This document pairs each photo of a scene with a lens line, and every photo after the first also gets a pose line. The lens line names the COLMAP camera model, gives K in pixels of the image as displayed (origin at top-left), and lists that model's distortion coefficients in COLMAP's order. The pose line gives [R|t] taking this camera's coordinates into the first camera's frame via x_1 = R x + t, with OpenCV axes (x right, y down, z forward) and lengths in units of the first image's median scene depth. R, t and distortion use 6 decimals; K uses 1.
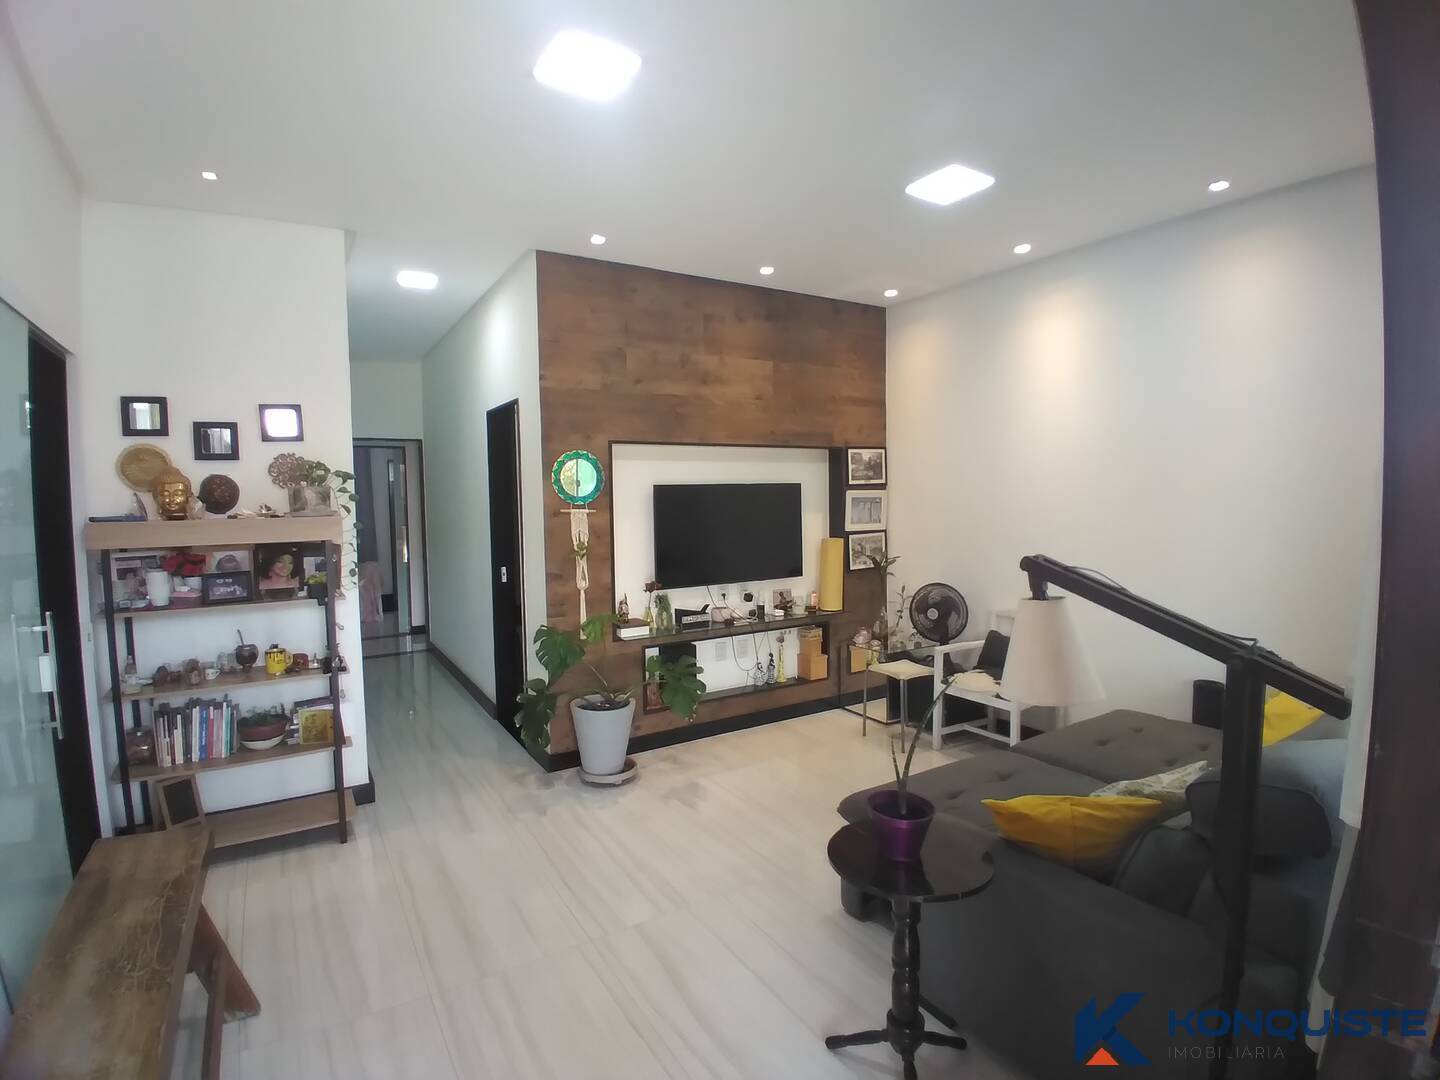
lens RADIAL K [[699.2, 0, 723.3], [0, 699.2, 539.9], [0, 0, 1]] dist [-0.032868, -0.000331]
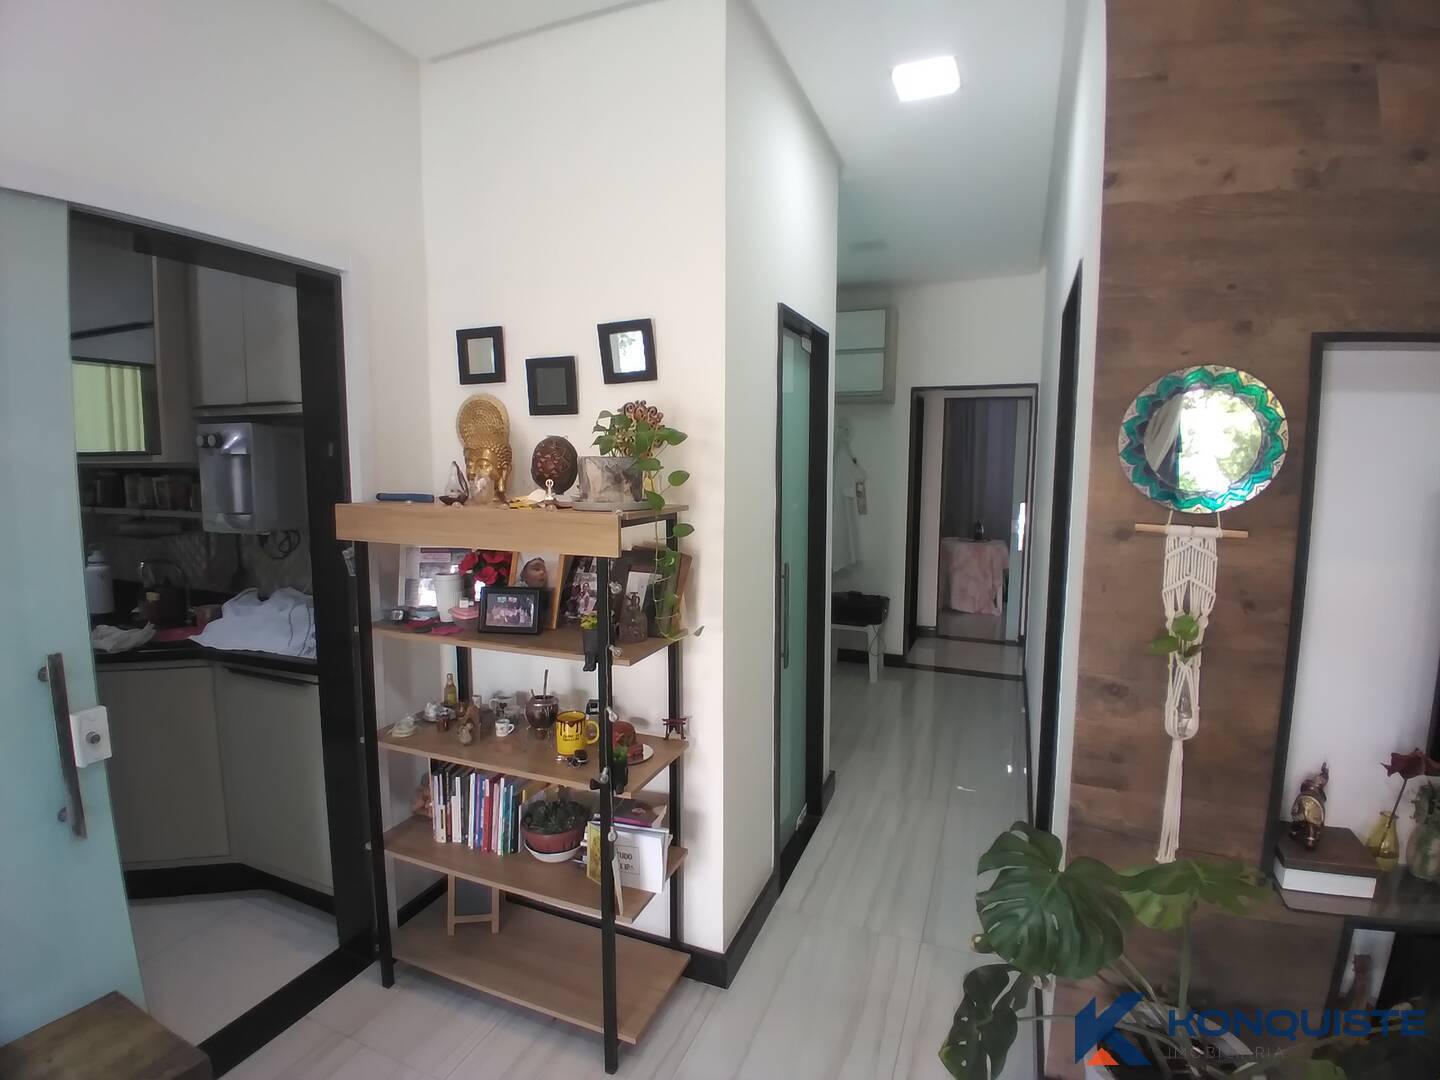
lens RADIAL K [[732.4, 0, 713.7], [0, 732.4, 538.8], [0, 0, 1]] dist [0.003841, -0.044040]
pose [[0.577481, 0.107960, -0.809235, -0.038105], [-0.066782, 0.994143, 0.084972, -0.049868], [0.813668, 0.004973, 0.581308, 0.533920]]
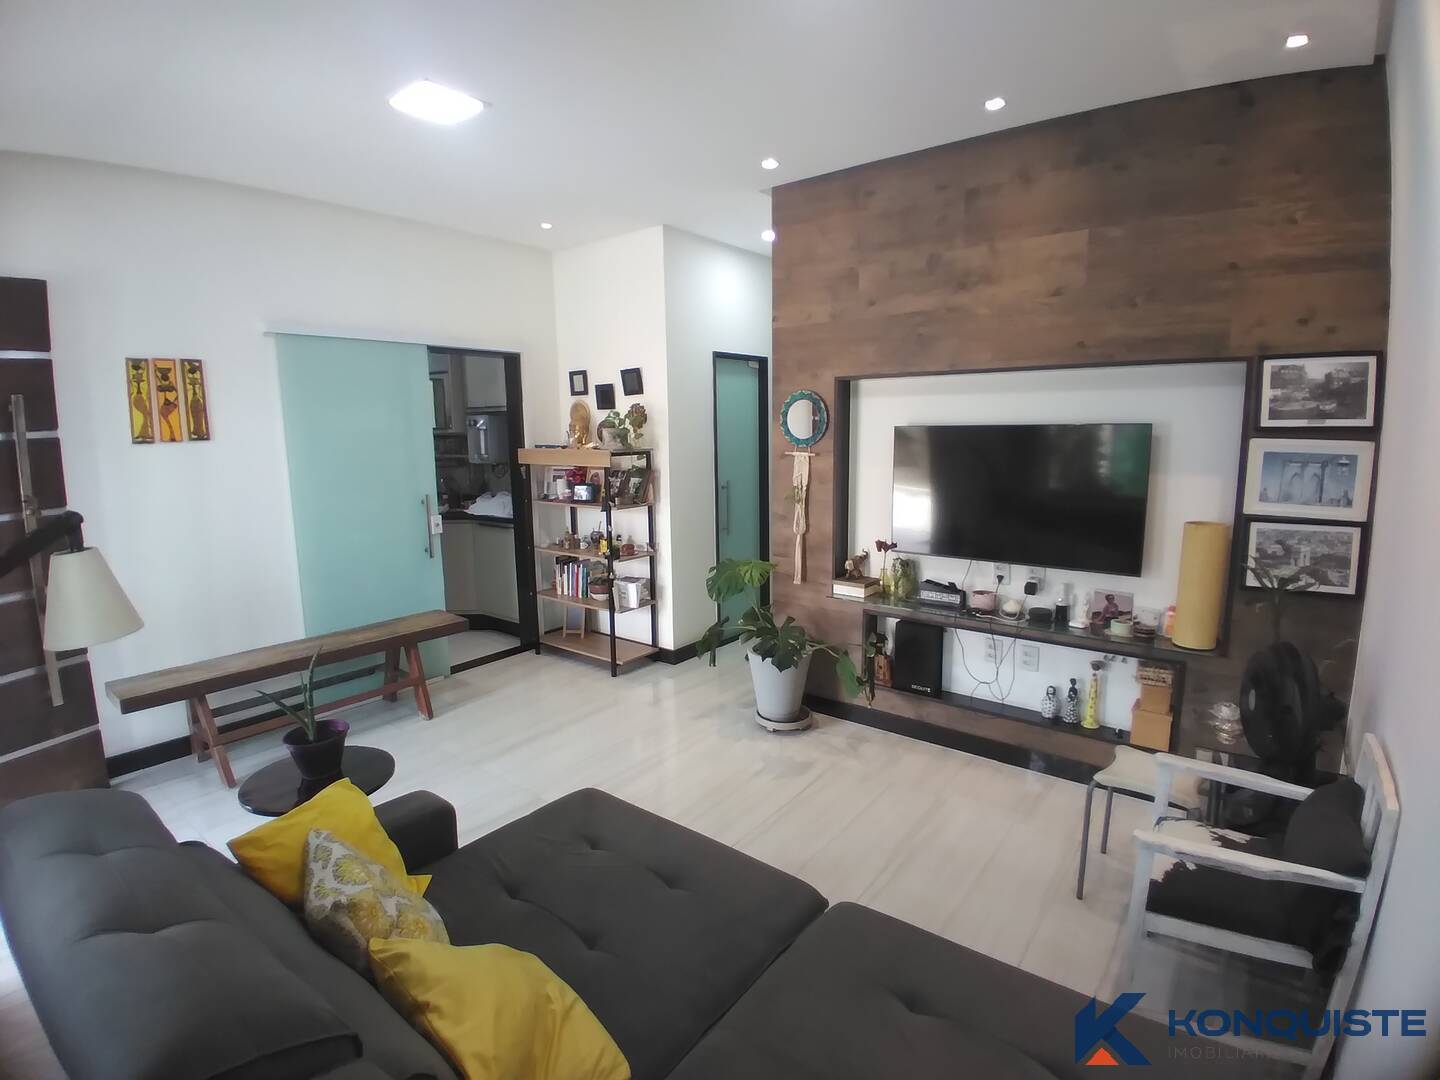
lens RADIAL K [[732.4, 0, 714.1], [0, 732.4, 545.3], [0, 0, 1]] dist [0.003841, -0.044040]
pose [[0.334948, 0.164666, -0.927736, 0.675008], [-0.056347, 0.986349, 0.154726, -0.062621], [0.940550, 0.000450, 0.339654, 0.506192]]
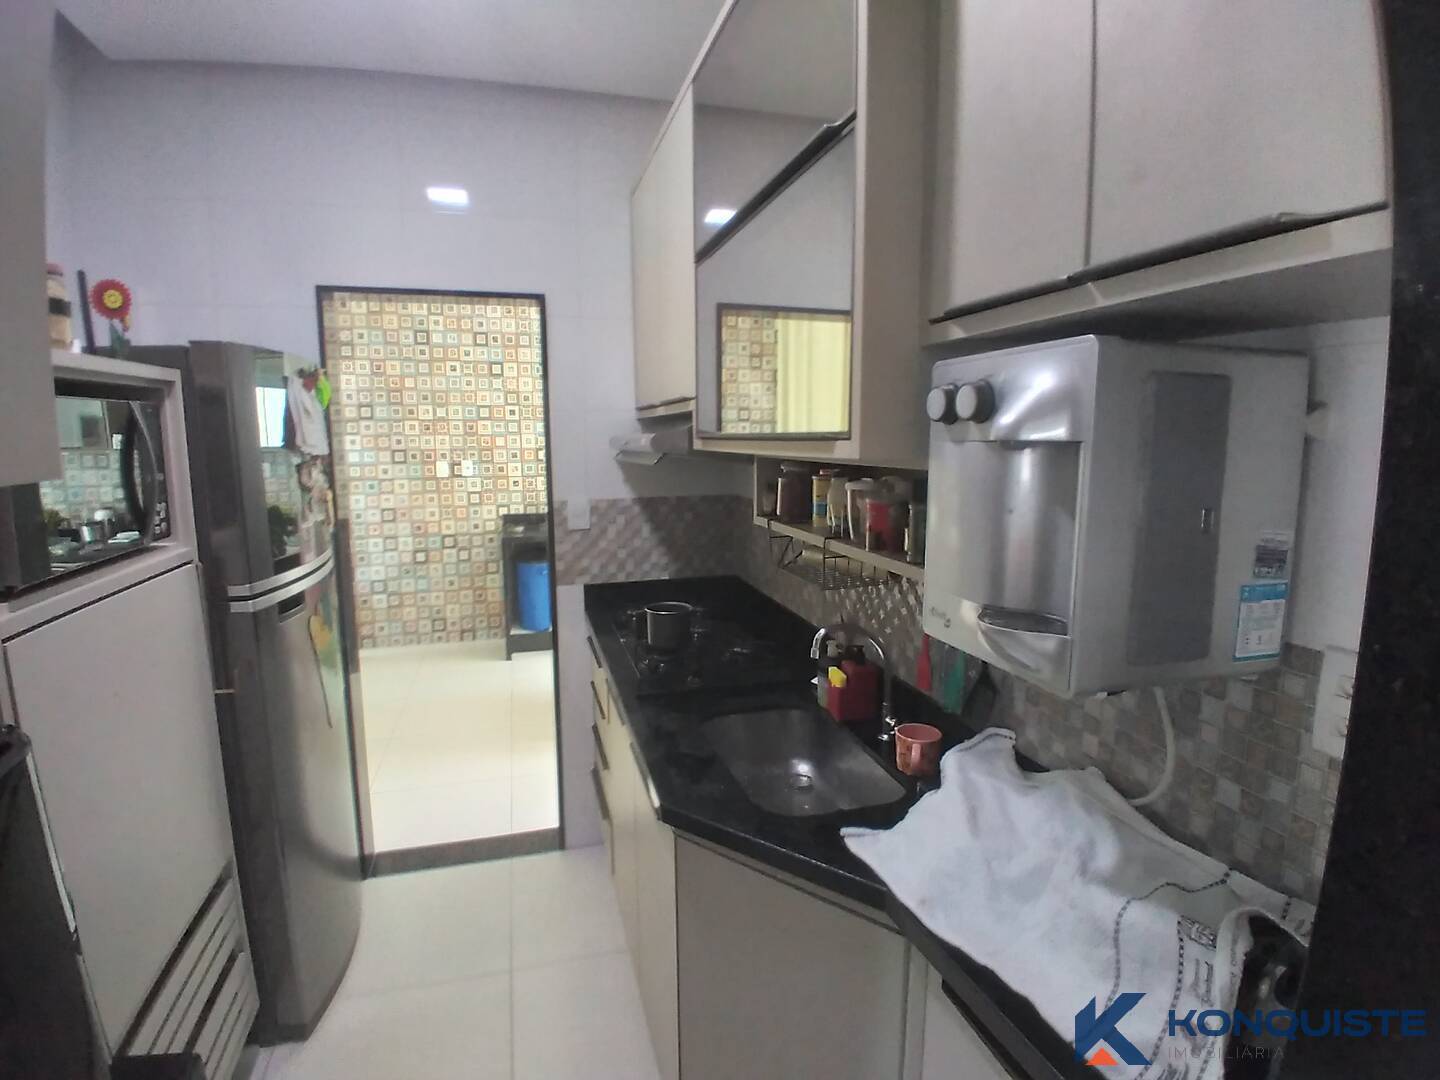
lens RADIAL K [[732.4, 0, 717.3], [0, 732.4, 549.1], [0, 0, 1]] dist [0.003841, -0.044040]
pose [[-0.269974, 0.165509, -0.948536, -0.504014], [-0.049407, 0.981437, 0.185312, -0.045787], [0.961599, 0.096894, -0.256785, 0.533593]]
